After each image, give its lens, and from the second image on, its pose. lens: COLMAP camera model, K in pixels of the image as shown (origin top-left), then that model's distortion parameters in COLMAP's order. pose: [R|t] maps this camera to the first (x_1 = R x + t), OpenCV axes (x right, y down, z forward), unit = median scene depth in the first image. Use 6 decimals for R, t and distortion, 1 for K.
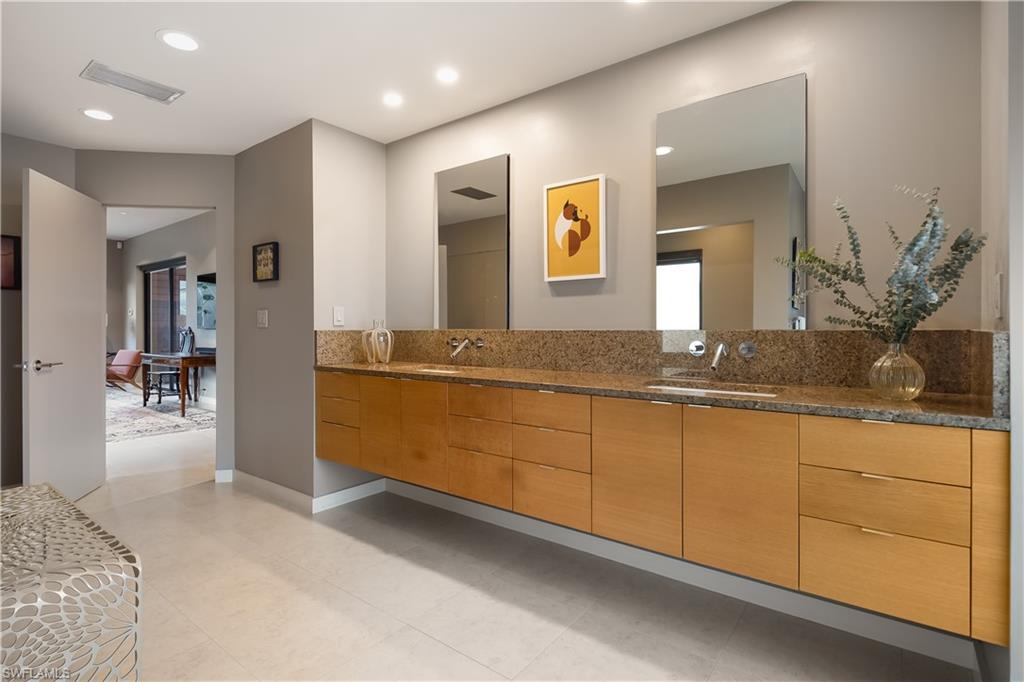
lens RADIAL K [[499.0, 0, 550.0], [0, 499.0, 332.5], [0, 0, 1]] dist [0.002631, -0.003895]
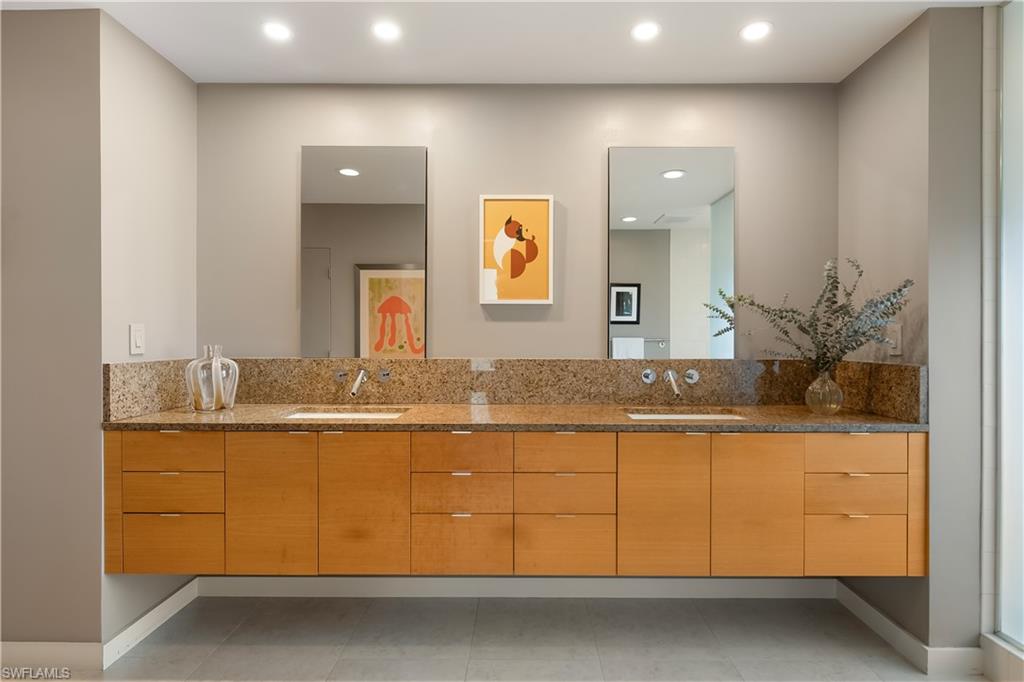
lens RADIAL K [[499.0, 0, 515.2], [0, 499.0, 340.6], [0, 0, 1]] dist [0.002631, -0.003895]
pose [[0.807156, 0.001835, 0.590335, -0.508420], [-0.002217, 0.999998, -0.000077, -0.039722], [-0.590334, -0.001247, 0.807158, 0.268813]]
